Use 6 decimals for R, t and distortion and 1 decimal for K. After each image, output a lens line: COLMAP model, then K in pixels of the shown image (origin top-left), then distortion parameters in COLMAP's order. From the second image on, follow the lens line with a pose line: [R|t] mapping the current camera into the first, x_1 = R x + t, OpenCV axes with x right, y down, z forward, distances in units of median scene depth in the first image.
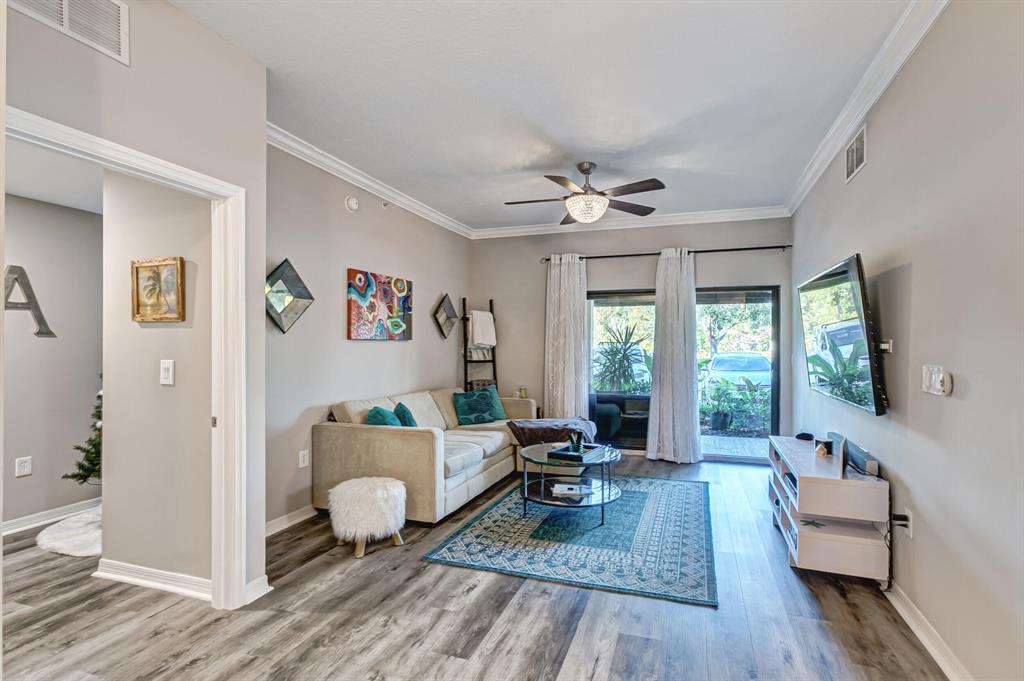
lens RADIAL K [[466.7, 0, 518.5], [0, 466.7, 343.9], [0, 0, 1]] dist [0.001228, 0.000691]
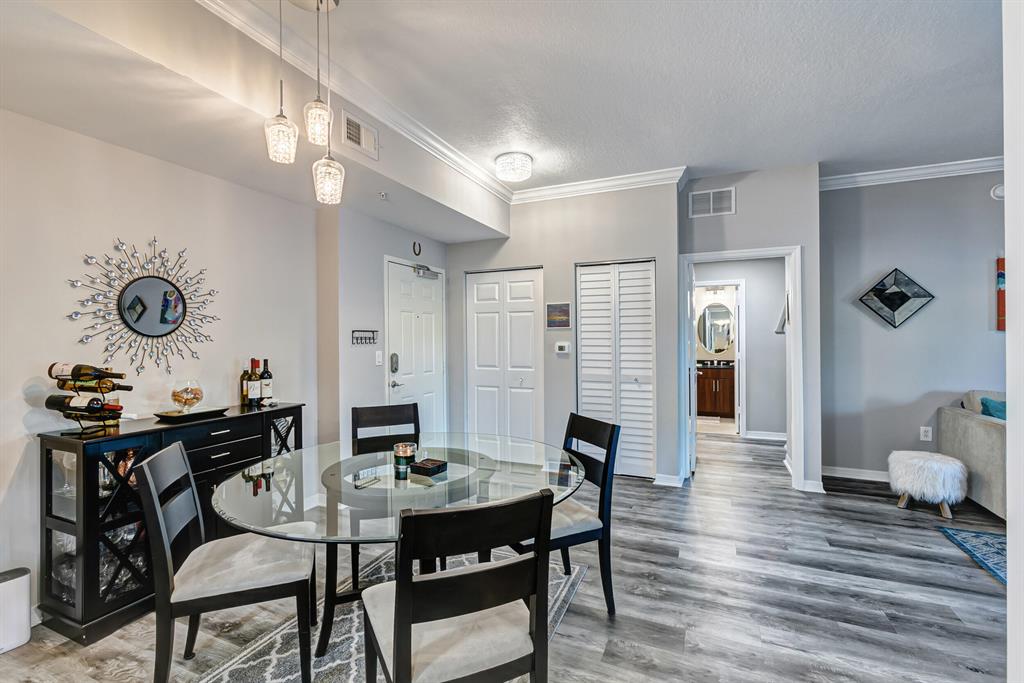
lens RADIAL K [[470.8, 0, 518.6], [0, 470.8, 338.1], [0, 0, 1]] dist [-0.014335, 0.014240]
pose [[-0.066478, -0.006405, -0.997767, 0.858191], [0.009243, 0.999933, -0.007035, 0.004560], [0.997745, -0.009690, -0.066414, 0.063193]]
